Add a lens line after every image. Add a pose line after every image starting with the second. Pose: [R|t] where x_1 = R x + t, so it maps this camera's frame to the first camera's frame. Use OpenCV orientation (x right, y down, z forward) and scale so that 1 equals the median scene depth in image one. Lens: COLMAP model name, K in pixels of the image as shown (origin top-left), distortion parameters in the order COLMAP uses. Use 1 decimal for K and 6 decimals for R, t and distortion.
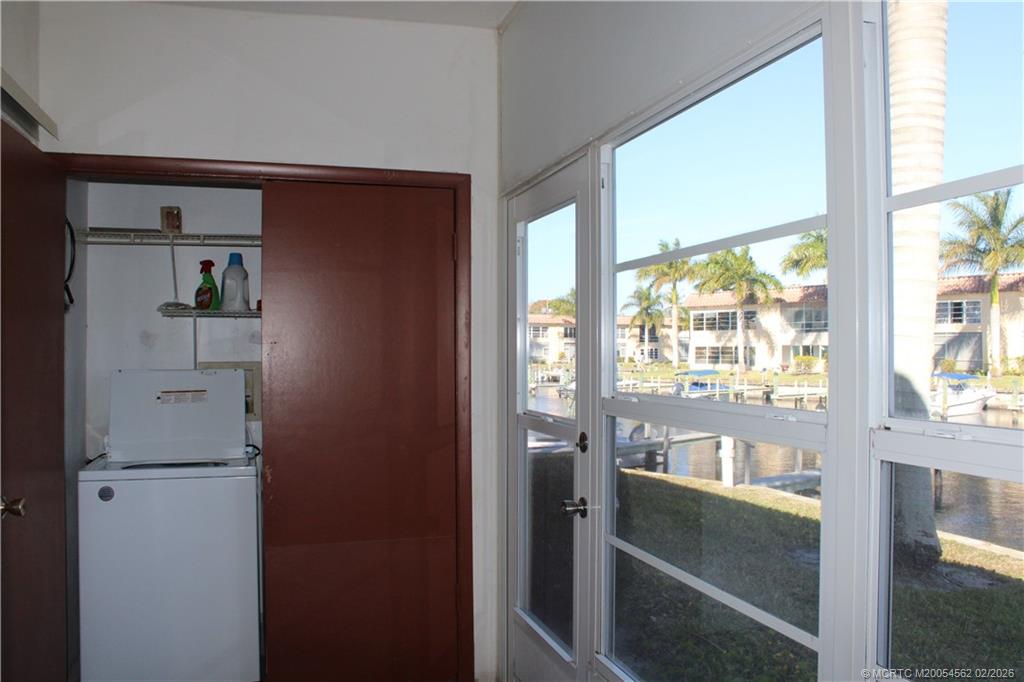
lens RADIAL K [[844.0, 0, 512.0], [0, 844.0, 341.0], [0, 0, 1]] dist [-0.172226, 0.145962]
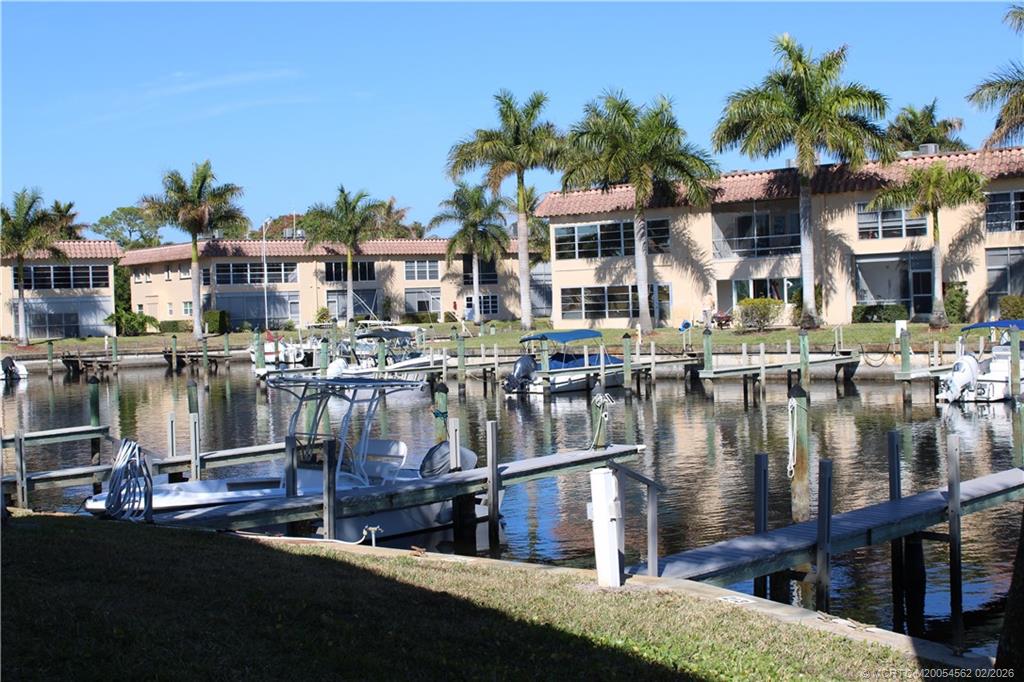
lens RADIAL K [[1270.7, 0, 512.0], [0, 1270.7, 341.0], [0, 0, 1]] dist [0.008539, -0.008878]
pose [[0.987616, -0.041136, 0.151403, 0.059499], [0.035747, 0.998633, 0.038142, 0.008178], [-0.152765, -0.032257, 0.987736, 0.178956]]
